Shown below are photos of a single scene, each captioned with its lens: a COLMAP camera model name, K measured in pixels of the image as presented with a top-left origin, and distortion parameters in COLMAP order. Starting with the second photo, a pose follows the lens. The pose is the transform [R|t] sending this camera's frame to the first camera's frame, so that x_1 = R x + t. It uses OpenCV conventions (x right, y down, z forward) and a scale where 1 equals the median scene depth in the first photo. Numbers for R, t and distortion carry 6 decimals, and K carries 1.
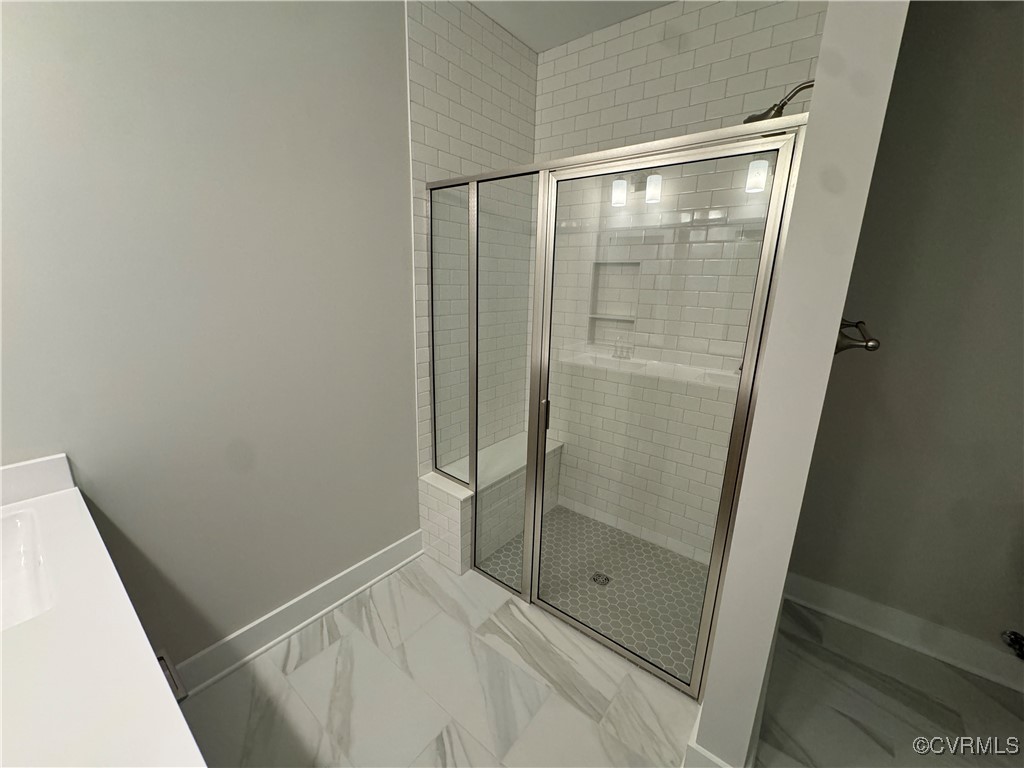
lens RADIAL K [[407.1, 0, 512.0], [0, 407.1, 384.2], [0, 0, 1]] dist [-0.003633, 0.000642]
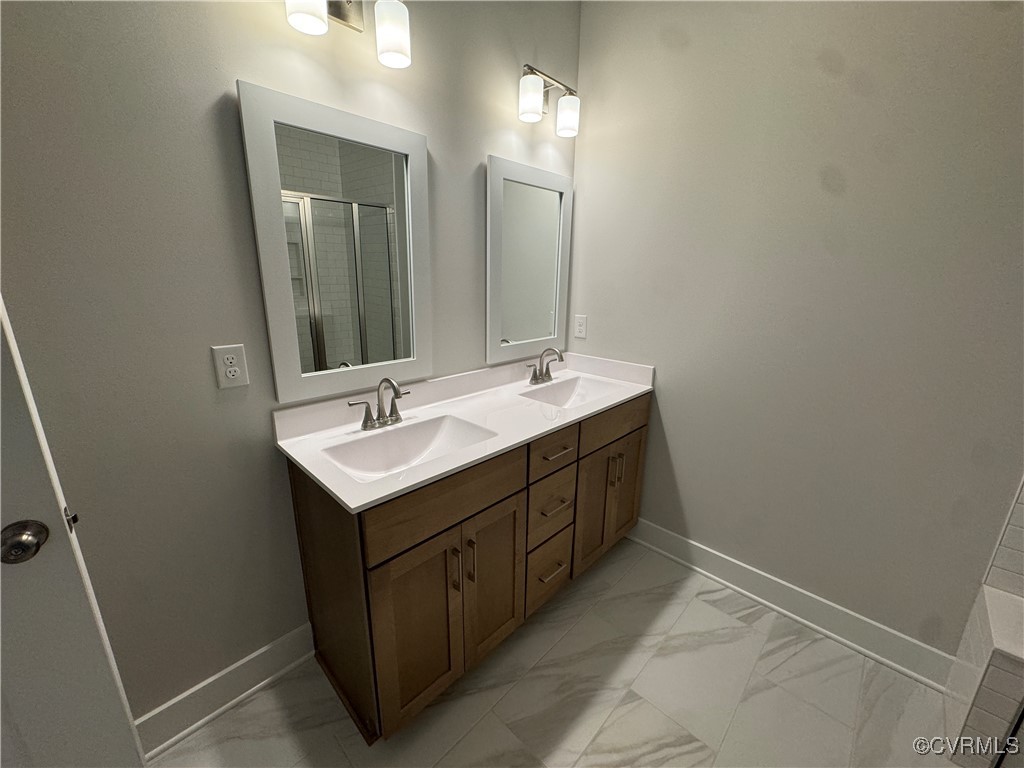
lens RADIAL K [[407.1, 0, 511.9], [0, 407.1, 382.1], [0, 0, 1]] dist [-0.003633, 0.000642]
pose [[-0.088490, 0.237295, -0.967399, 0.486994], [-0.261168, 0.931703, 0.252429, -0.037493], [0.961229, 0.274991, -0.020473, 0.311790]]
